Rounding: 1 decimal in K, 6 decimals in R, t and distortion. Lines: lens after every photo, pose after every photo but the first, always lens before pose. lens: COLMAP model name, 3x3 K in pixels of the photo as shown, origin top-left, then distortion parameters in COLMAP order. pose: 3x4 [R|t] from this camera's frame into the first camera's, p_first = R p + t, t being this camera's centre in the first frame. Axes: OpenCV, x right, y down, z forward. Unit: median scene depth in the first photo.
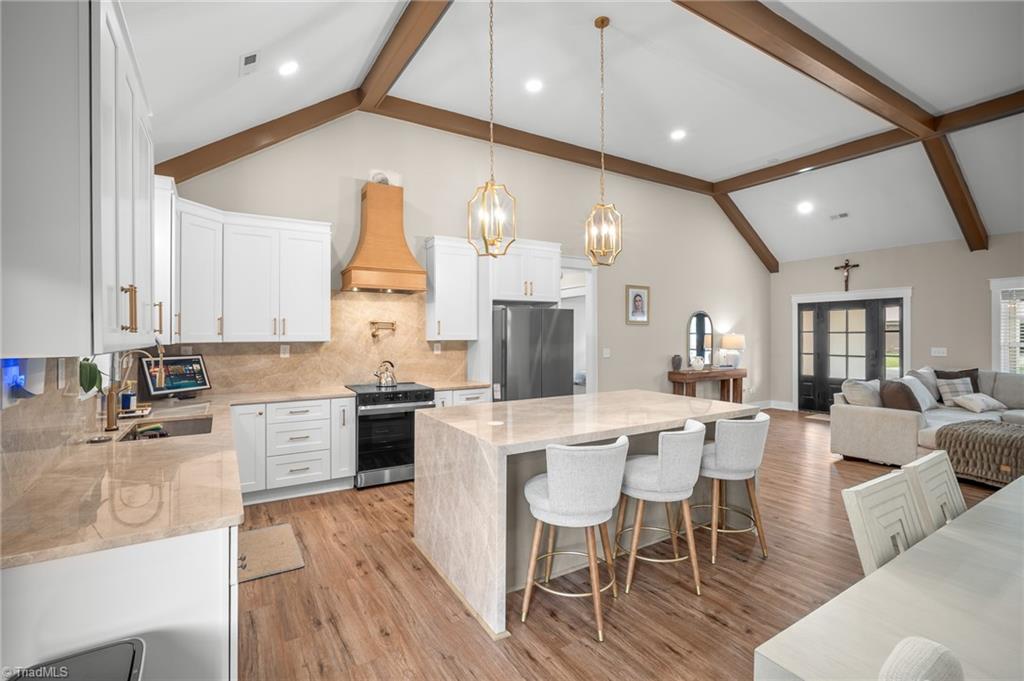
lens RADIAL K [[456.0, 0, 512.0], [0, 456.0, 336.6], [0, 0, 1]] dist [-0.000830, -0.000001]
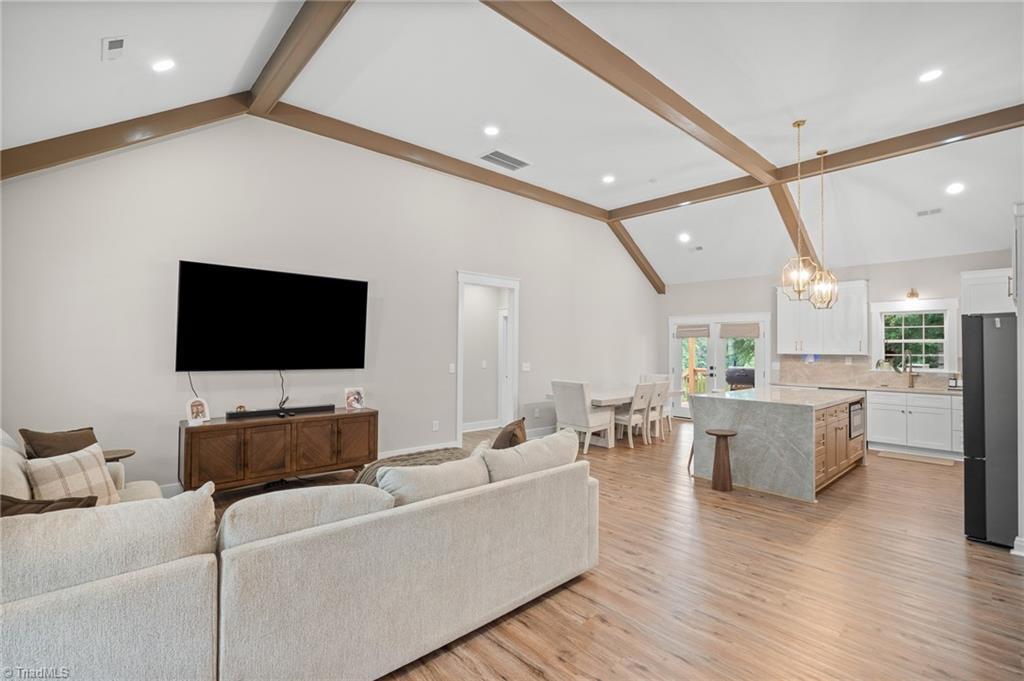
lens RADIAL K [[456.0, 0, 512.0], [0, 456.0, 336.6], [0, 0, 1]] dist [-0.000830, -0.000001]
pose [[-0.984850, -0.006950, -0.173268, 0.955442], [-0.003655, 0.999806, -0.019331, -0.017717], [0.173369, -0.018405, -0.984685, 2.128972]]
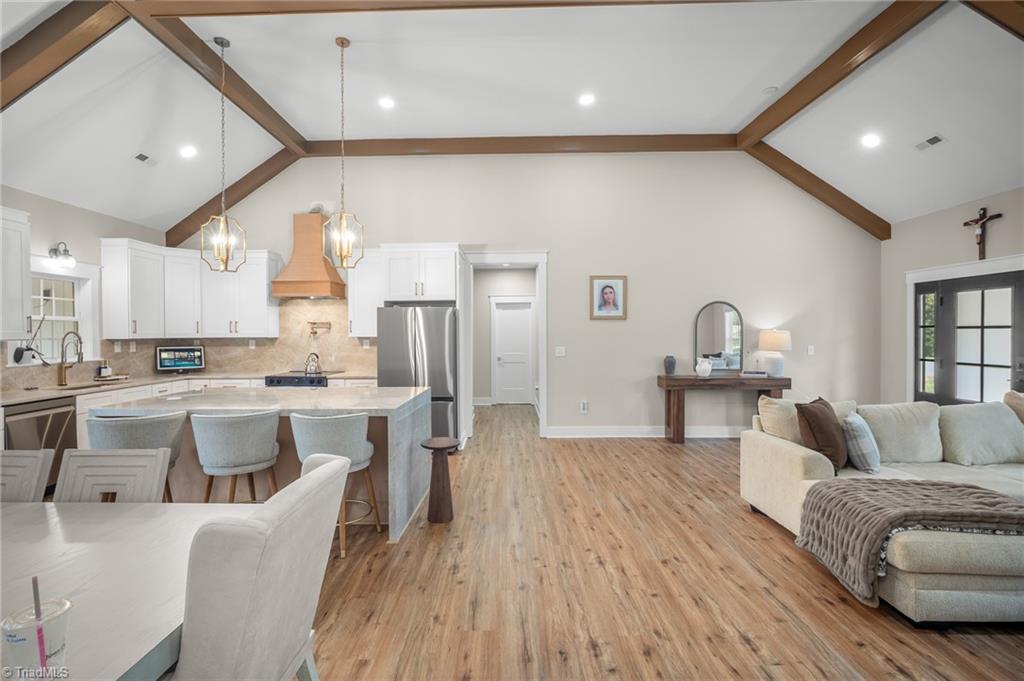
lens RADIAL K [[449.8, 0, 512.0], [0, 449.8, 340.5], [0, 0, 1]] dist [-0.002344, -0.000324]
pose [[0.842082, 0.007990, -0.539291, 0.771834], [0.000749, 0.999872, 0.015983, -0.000967], [0.539350, -0.013862, 0.841968, 0.218697]]
